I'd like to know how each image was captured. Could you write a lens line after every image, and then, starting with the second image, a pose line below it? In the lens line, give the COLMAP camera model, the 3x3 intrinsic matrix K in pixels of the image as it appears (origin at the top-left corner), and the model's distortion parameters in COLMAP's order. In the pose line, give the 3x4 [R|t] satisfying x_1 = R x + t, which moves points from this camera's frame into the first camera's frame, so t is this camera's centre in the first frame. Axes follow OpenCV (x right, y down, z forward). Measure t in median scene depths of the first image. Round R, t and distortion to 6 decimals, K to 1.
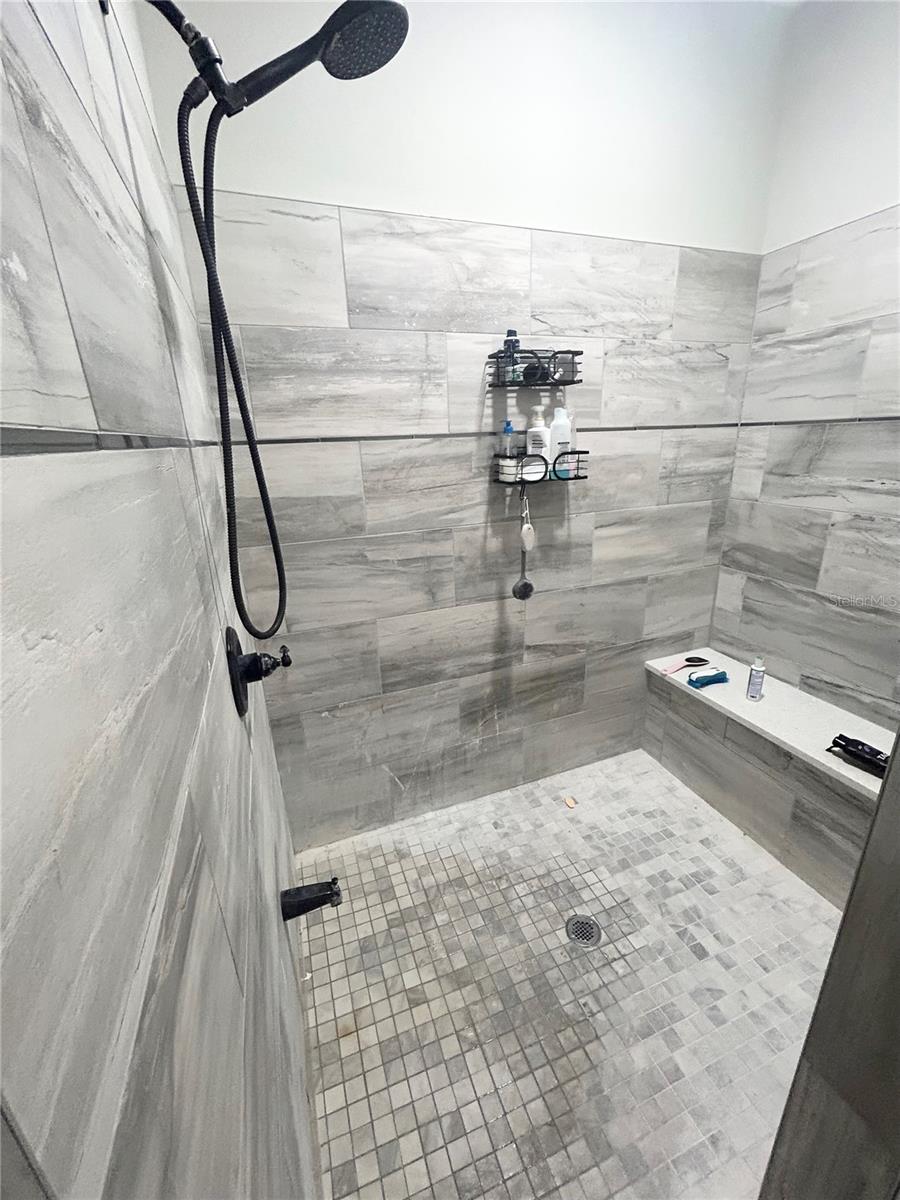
lens RADIAL K [[489.3, 0, 452.0], [0, 489.3, 600.5], [0, 0, 1]] dist [-0.002528, 0.001794]
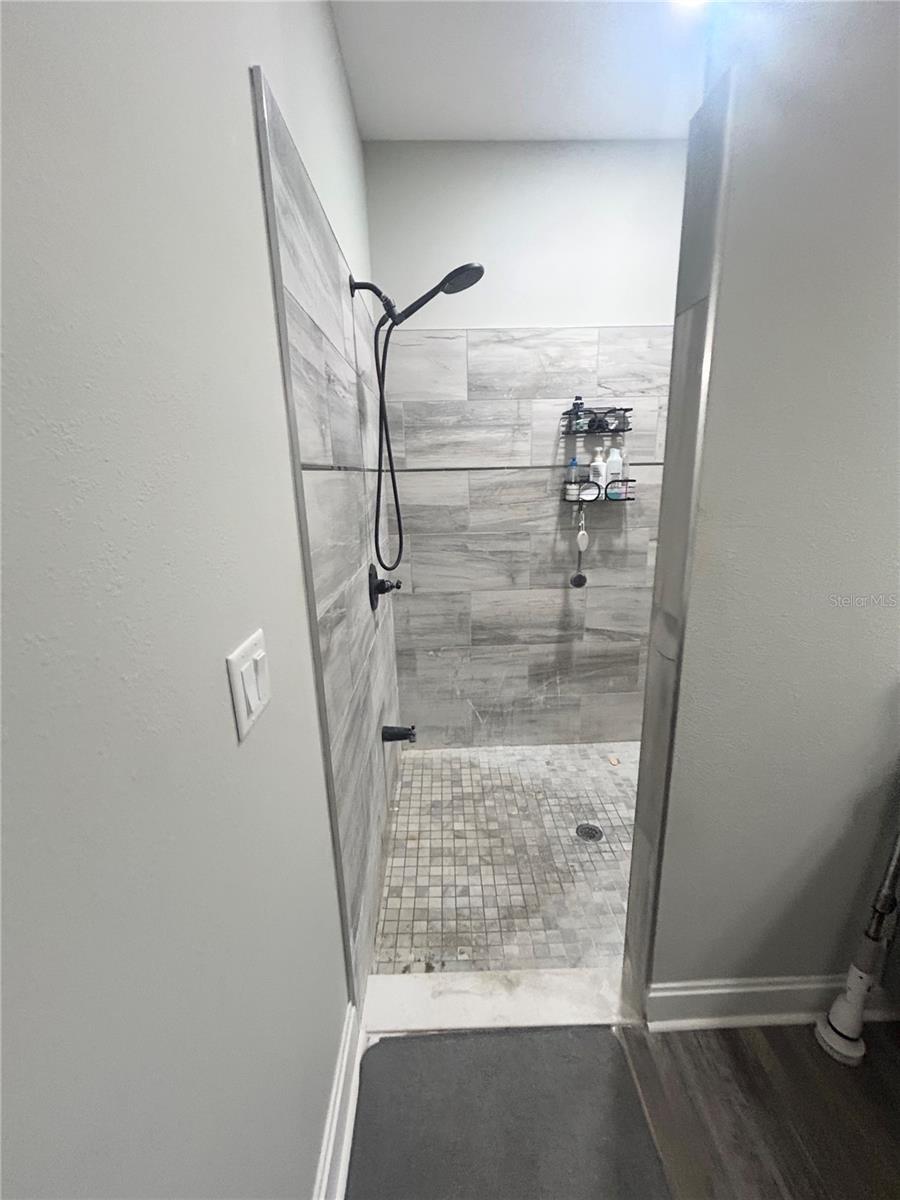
lens RADIAL K [[489.3, 0, 450.7], [0, 489.3, 599.7], [0, 0, 1]] dist [-0.002528, 0.001794]
pose [[0.944230, 0.094528, -0.315427, 0.261081], [-0.112941, 0.992773, -0.040572, 0.135574], [0.309313, 0.073934, 0.948082, -0.412771]]
